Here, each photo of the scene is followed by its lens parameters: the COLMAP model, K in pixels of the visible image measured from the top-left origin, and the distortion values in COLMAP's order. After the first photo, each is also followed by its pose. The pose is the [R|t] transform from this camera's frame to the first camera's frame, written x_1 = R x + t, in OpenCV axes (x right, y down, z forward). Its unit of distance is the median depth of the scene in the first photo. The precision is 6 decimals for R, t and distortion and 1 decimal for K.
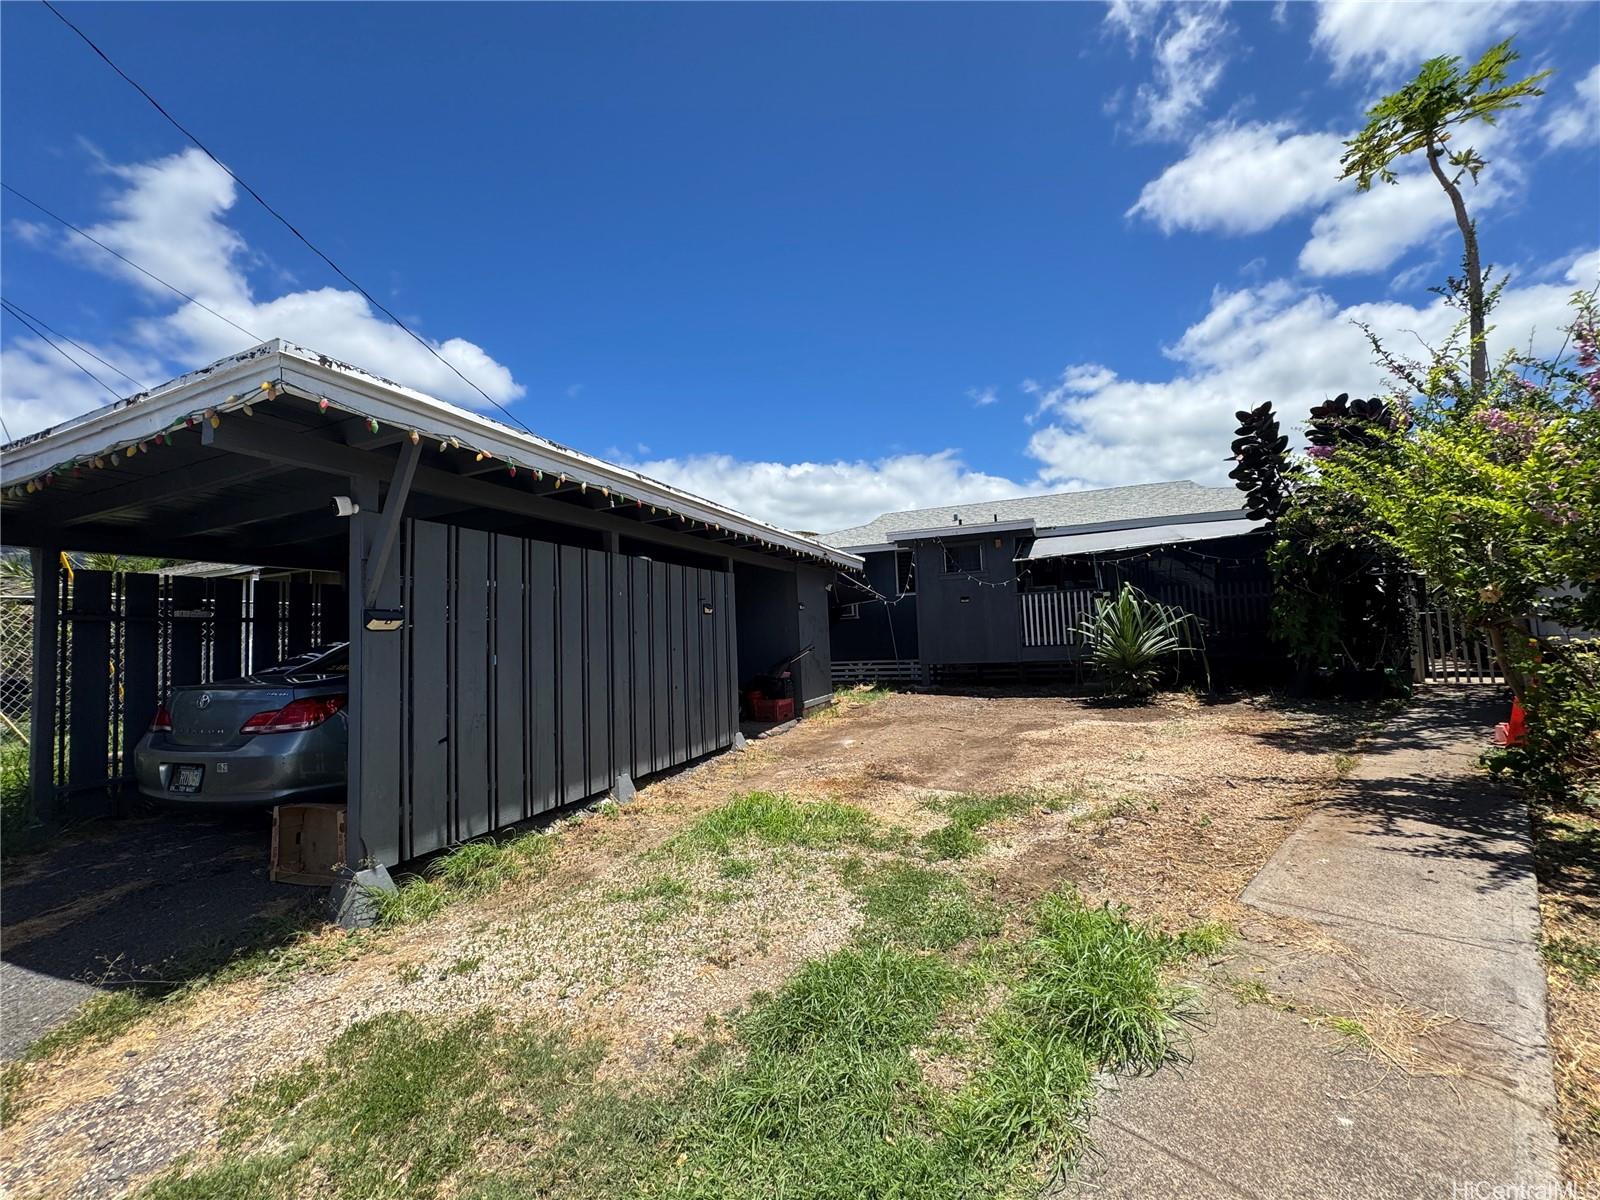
lens RADIAL K [[626.3, 0, 790.0], [0, 626.3, 602.7], [0, 0, 1]] dist [-0.006394, 0.001112]
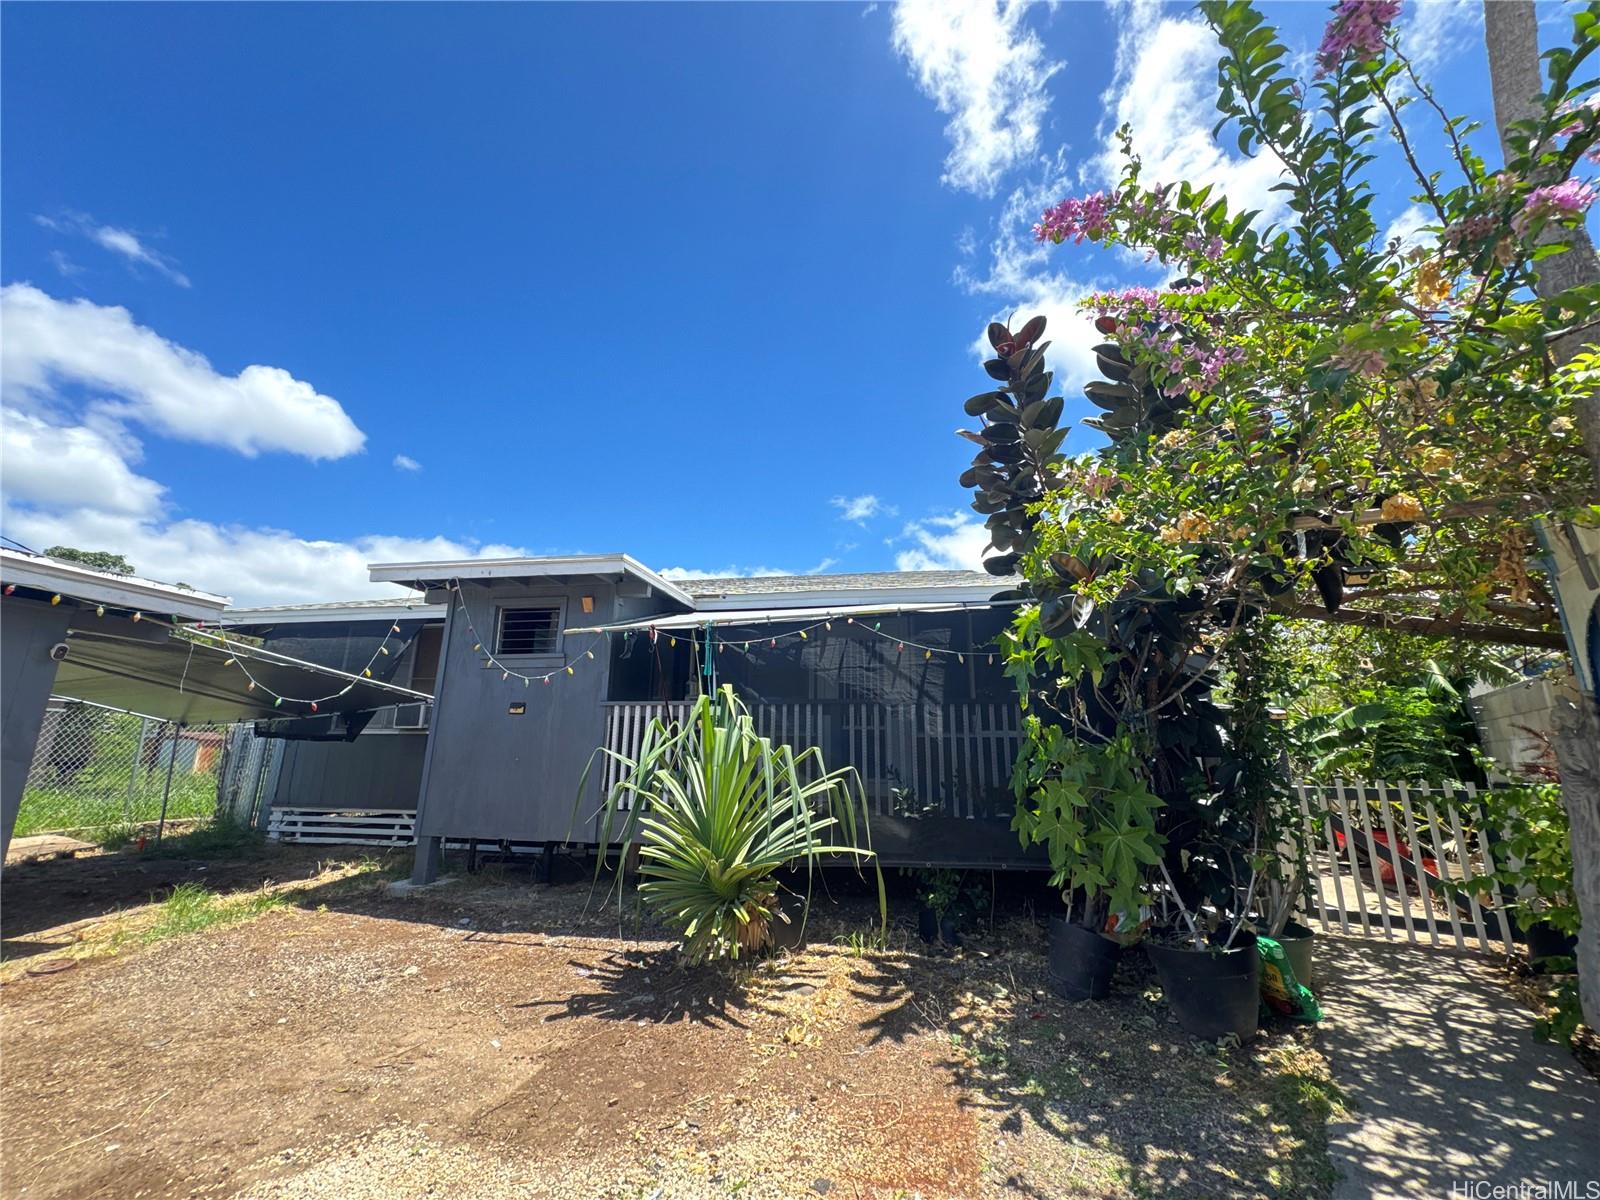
lens RADIAL K [[626.3, 0, 811.2], [0, 626.3, 610.0], [0, 0, 1]] dist [-0.006394, 0.001112]
pose [[0.974392, 0.100696, 0.201051, 0.470746], [-0.064680, 0.981851, -0.178287, -0.008992], [-0.215354, 0.160717, 0.963220, 0.524813]]
